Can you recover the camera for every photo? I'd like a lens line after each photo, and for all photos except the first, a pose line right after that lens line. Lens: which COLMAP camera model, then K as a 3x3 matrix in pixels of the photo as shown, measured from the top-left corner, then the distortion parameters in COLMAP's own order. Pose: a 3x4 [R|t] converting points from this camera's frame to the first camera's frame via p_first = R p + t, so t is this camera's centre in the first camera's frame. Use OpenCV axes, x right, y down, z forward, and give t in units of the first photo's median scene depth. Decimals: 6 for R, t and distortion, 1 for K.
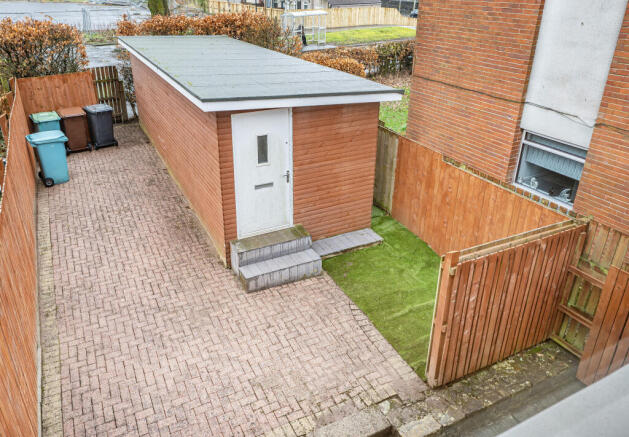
lens RADIAL K [[488.6, 0, 277.5], [0, 488.6, 194.3], [0, 0, 1]] dist [0.000426, 0.001070]
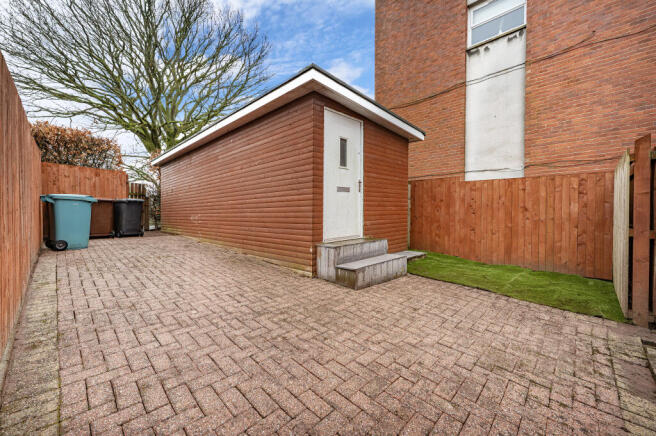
lens RADIAL K [[266.9, 0, 329.0], [0, 266.9, 210.6], [0, 0, 1]] dist [0.000127, 0.000091]
pose [[0.930567, 0.013332, 0.365879, -0.267747], [0.142677, 0.907127, -0.395935, 0.247778], [-0.337177, 0.420647, 0.842240, 0.560010]]
